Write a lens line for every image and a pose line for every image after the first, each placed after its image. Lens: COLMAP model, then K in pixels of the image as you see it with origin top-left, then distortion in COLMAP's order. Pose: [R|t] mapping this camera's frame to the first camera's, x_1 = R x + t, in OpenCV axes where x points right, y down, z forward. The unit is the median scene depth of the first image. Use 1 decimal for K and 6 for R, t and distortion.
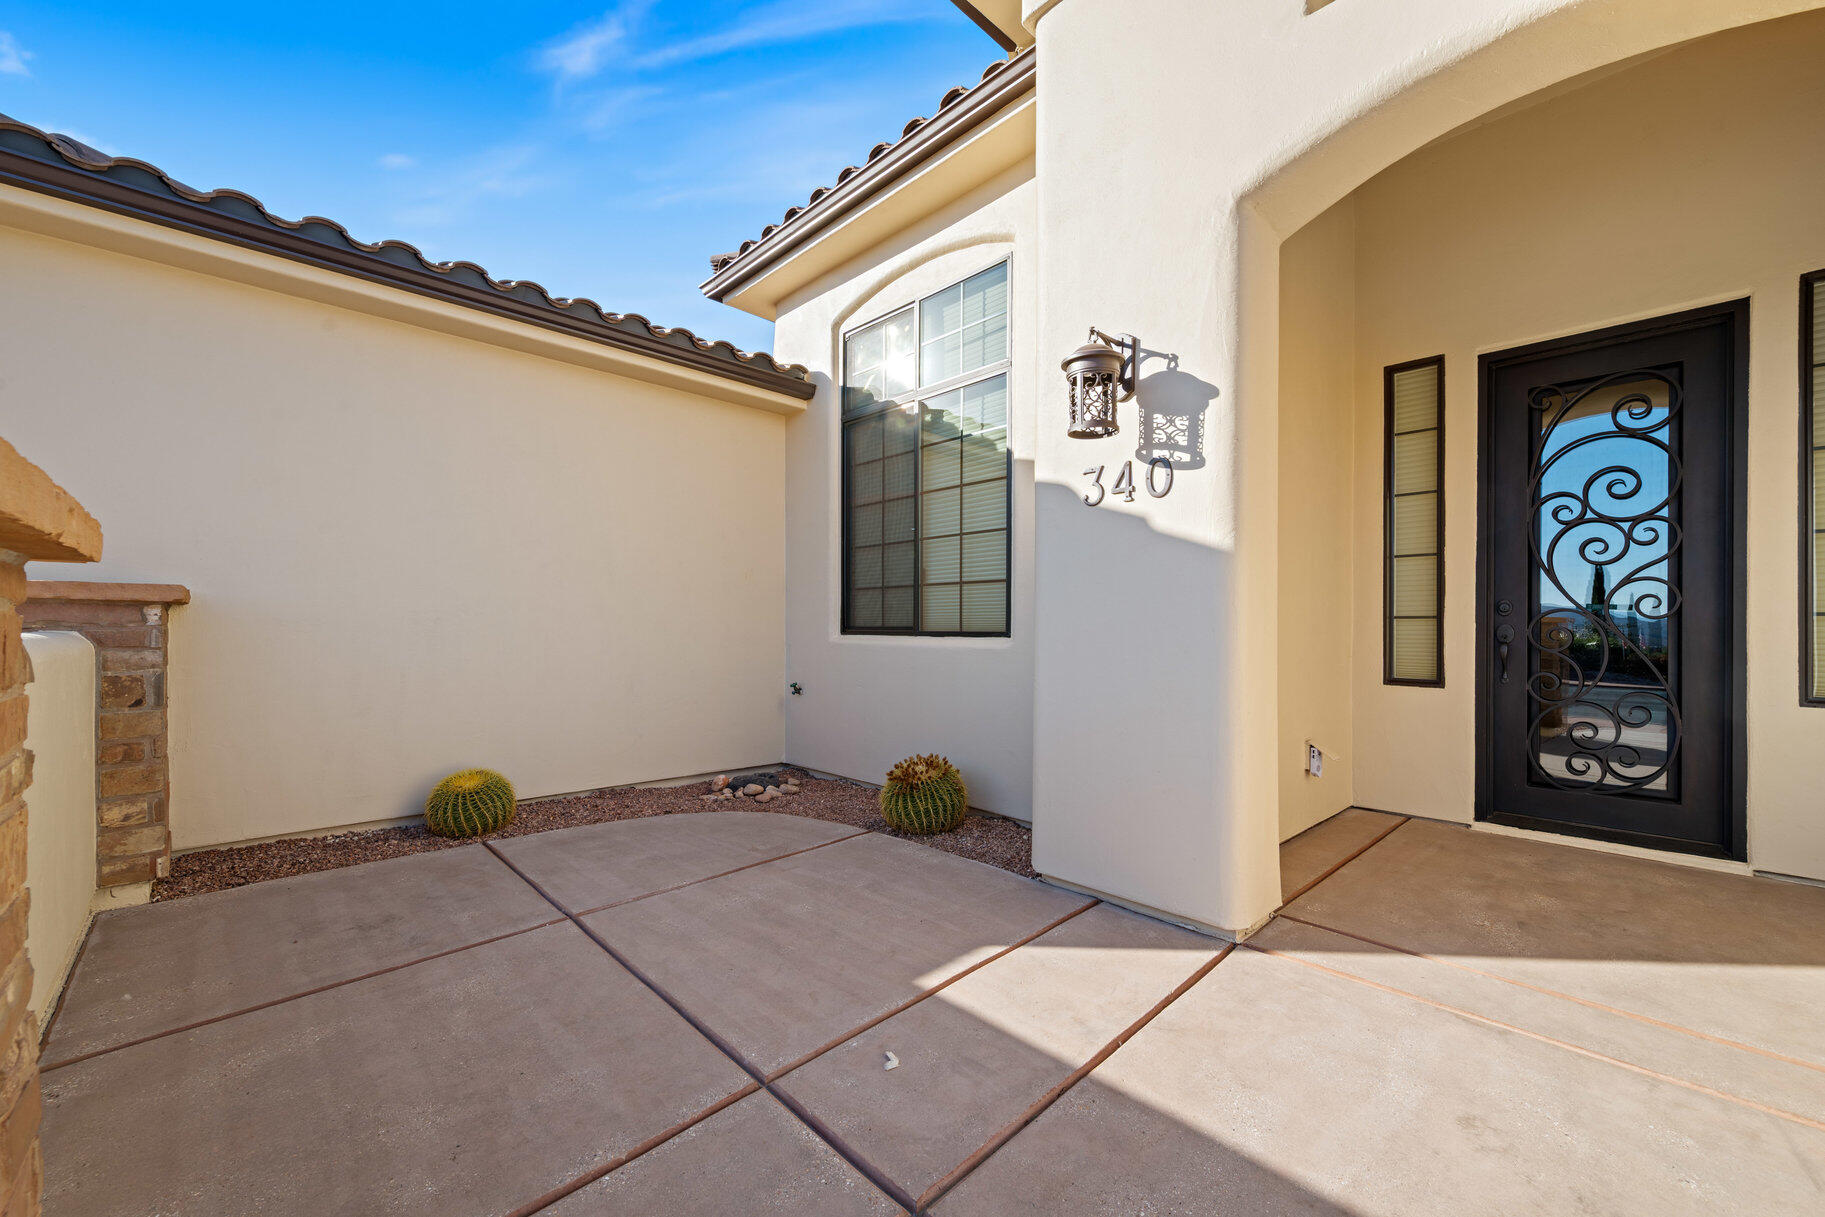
lens RADIAL K [[722.5, 0, 909.0], [0, 722.5, 620.1], [0, 0, 1]] dist [0.000200, 0.000008]
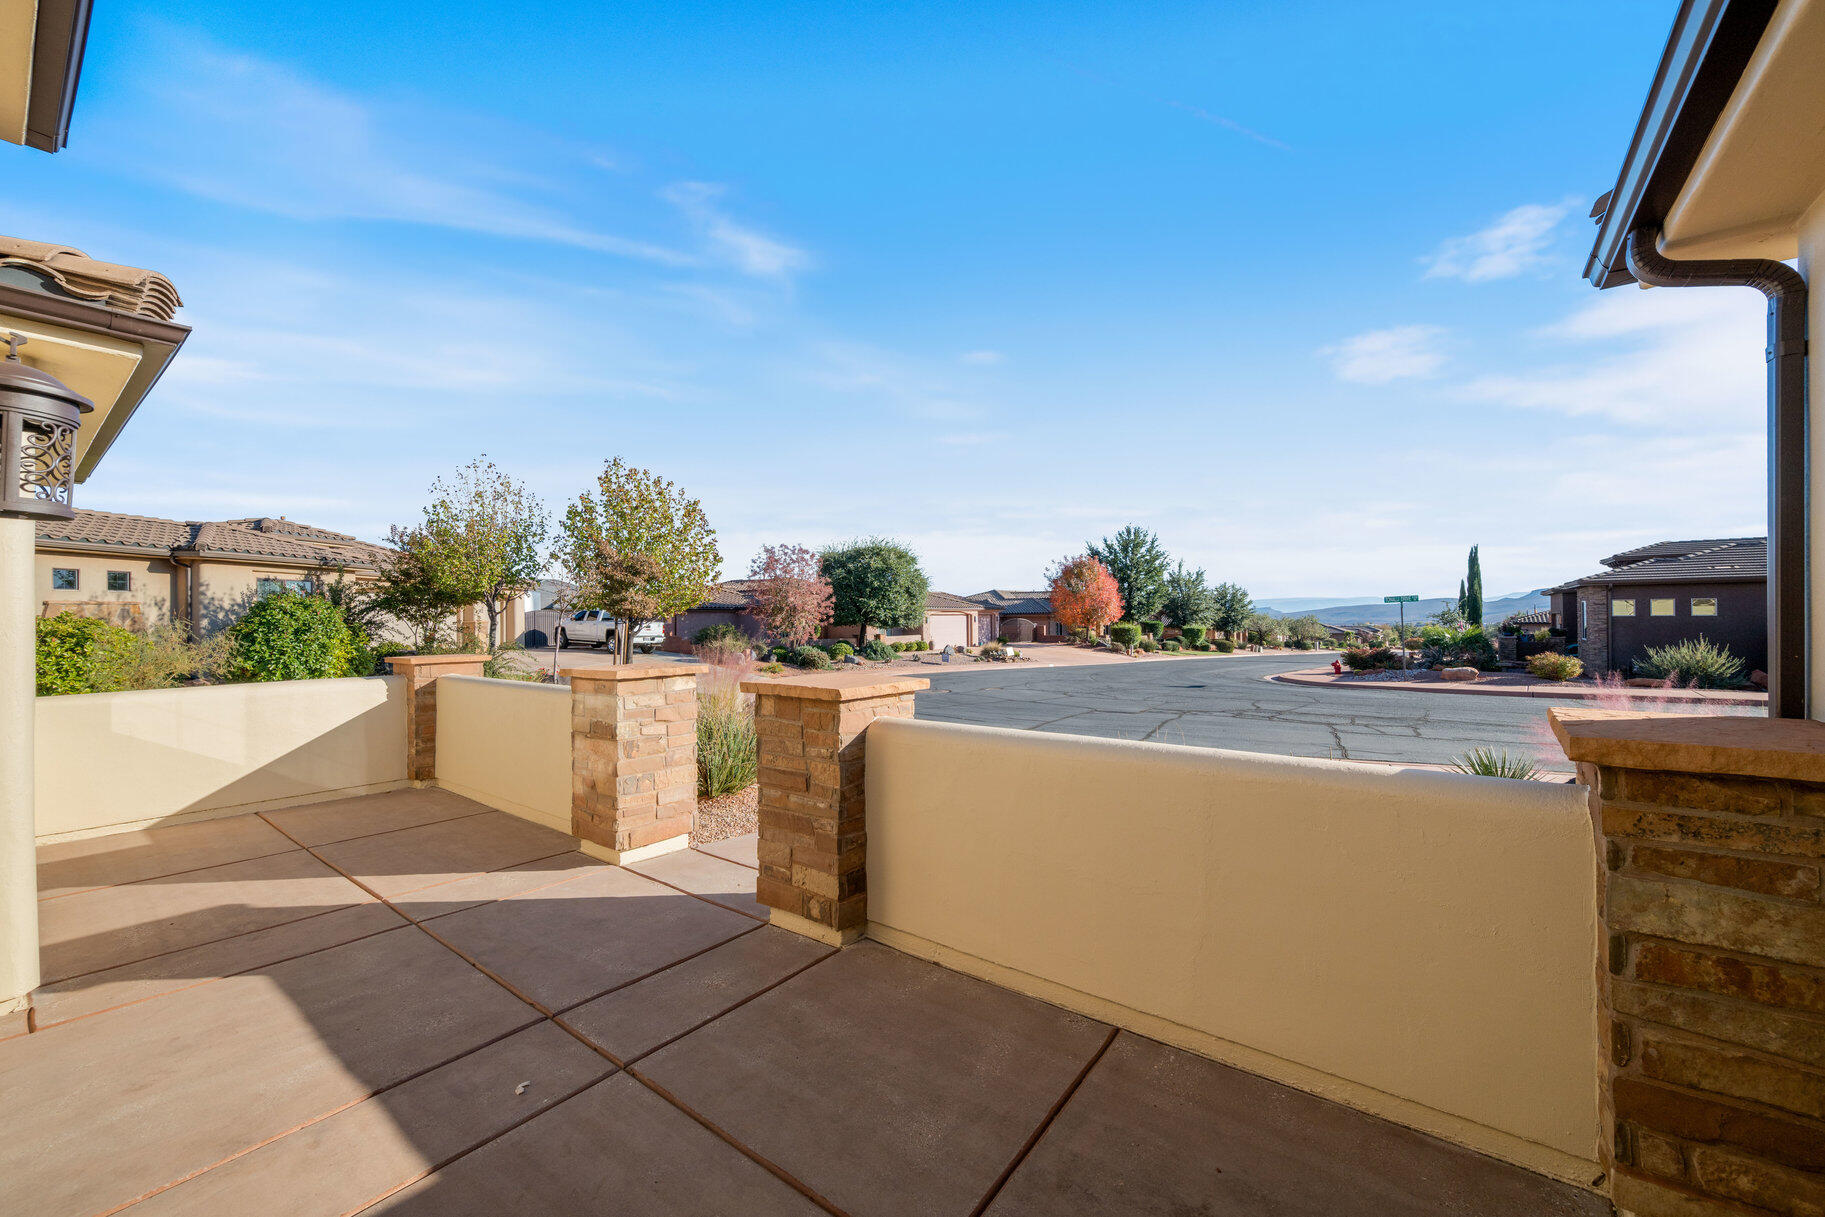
lens RADIAL K [[722.5, 0, 913.9], [0, 722.5, 615.5], [0, 0, 1]] dist [0.000200, 0.000008]
pose [[-0.988360, 0.004952, -0.152053, -0.568089], [0.006765, 0.999912, -0.011408, -0.251636], [0.151983, -0.012304, -0.988307, 2.569063]]
